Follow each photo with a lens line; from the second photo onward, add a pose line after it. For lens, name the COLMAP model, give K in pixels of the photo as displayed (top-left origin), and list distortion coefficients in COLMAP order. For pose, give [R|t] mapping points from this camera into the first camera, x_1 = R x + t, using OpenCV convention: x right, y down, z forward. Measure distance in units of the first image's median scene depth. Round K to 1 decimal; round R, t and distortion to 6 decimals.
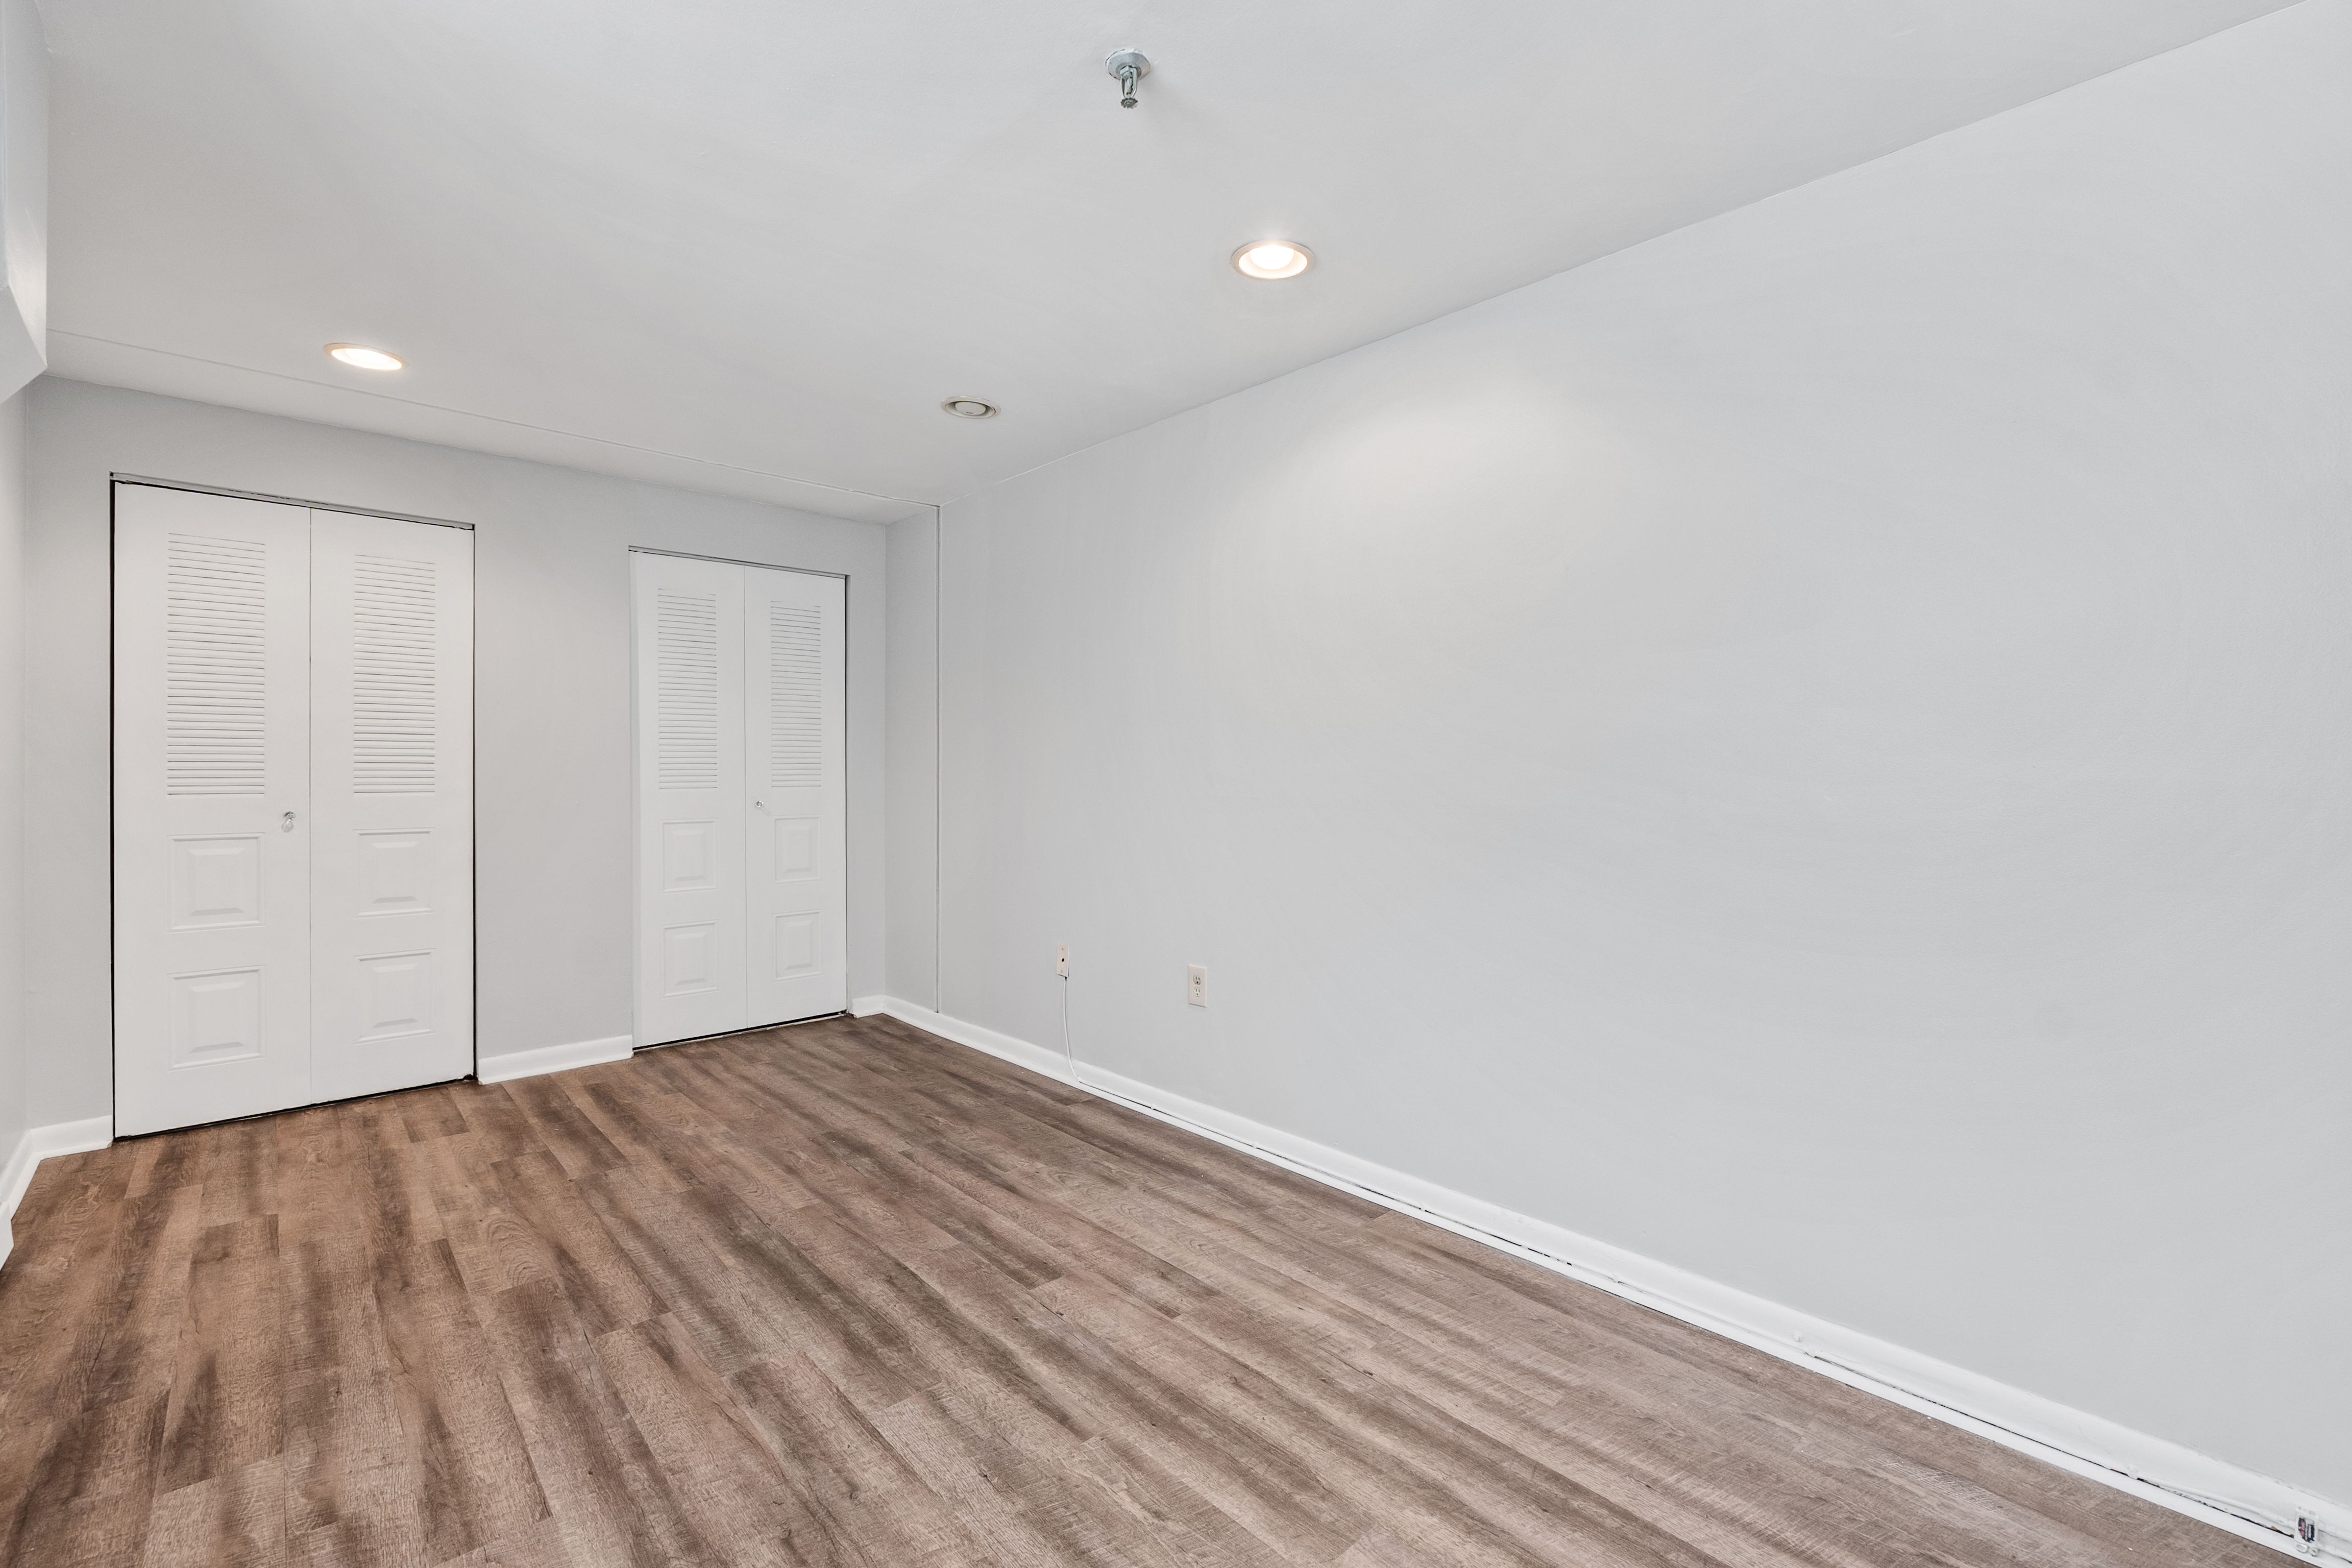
lens RADIAL K [[1012.8, 0, 1175.9], [0, 1012.8, 772.8], [0, 0, 1]] dist [-0.011369, 0.000147]
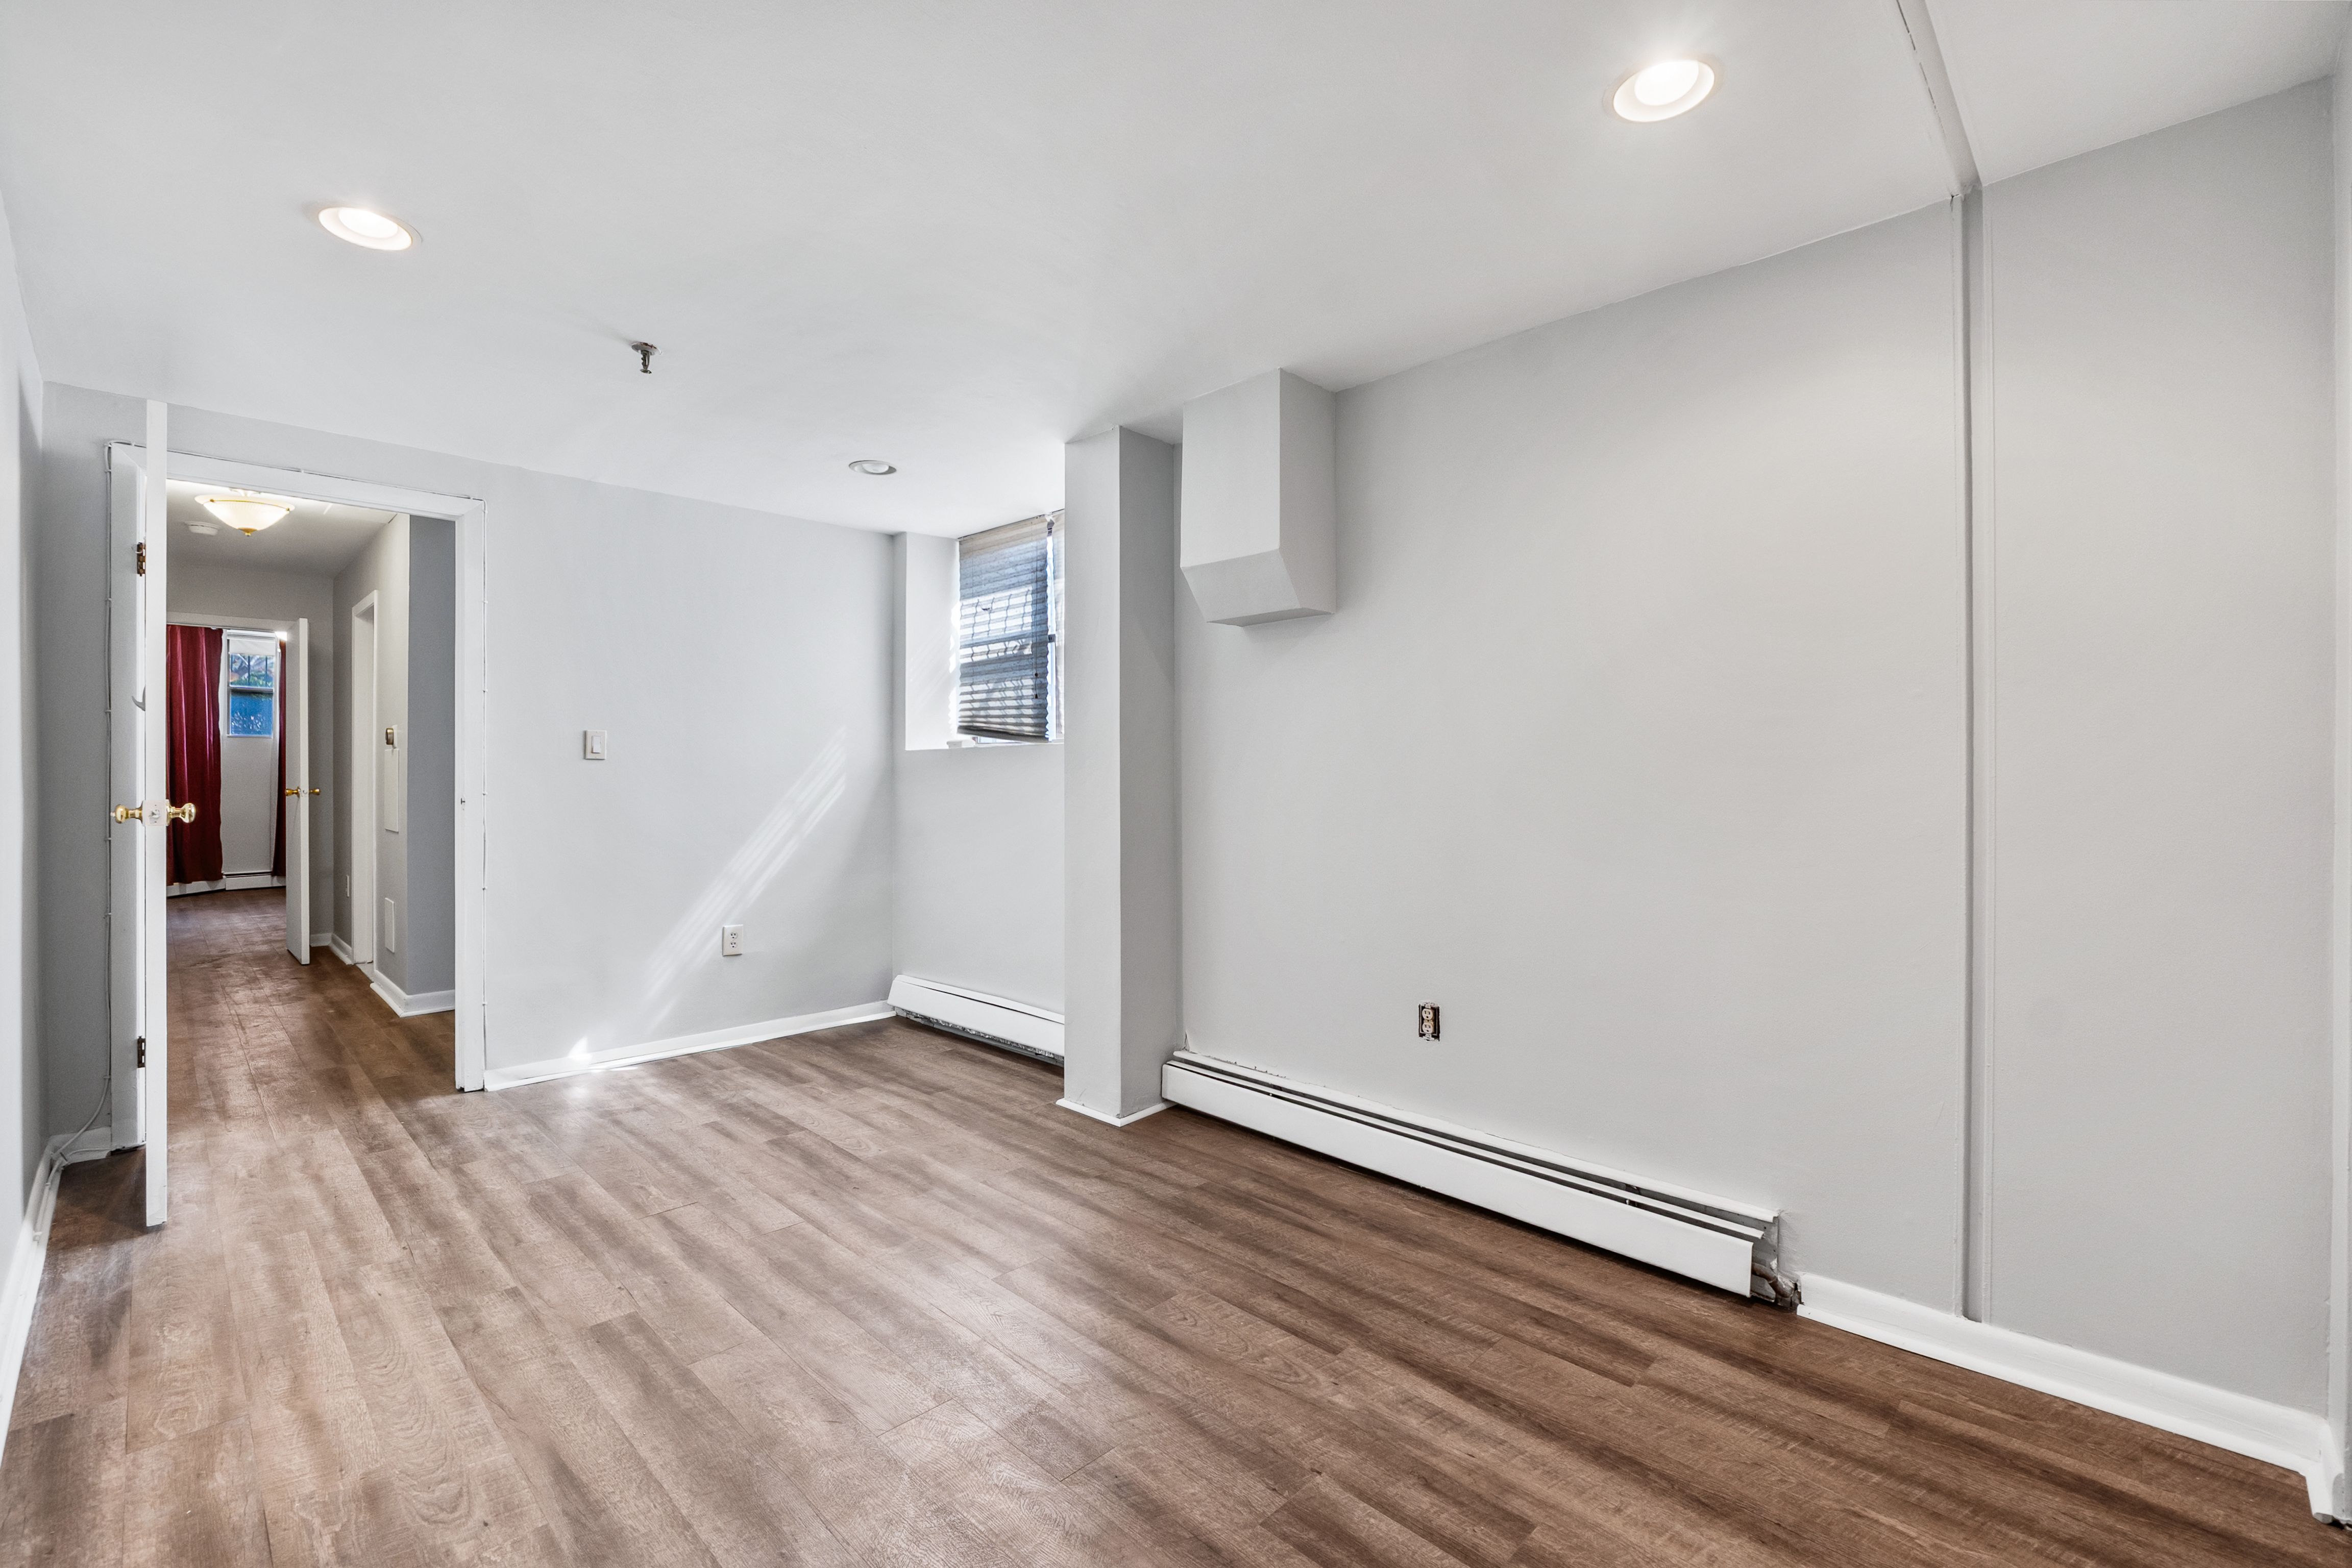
lens RADIAL K [[1012.8, 0, 1176.0], [0, 1012.8, 782.8], [0, 0, 1]] dist [-0.011369, 0.000147]
pose [[-0.998318, -0.005283, -0.057740, -0.609311], [-0.006064, 0.999892, 0.013358, -0.011827], [0.057663, 0.013685, -0.998242, 2.001993]]
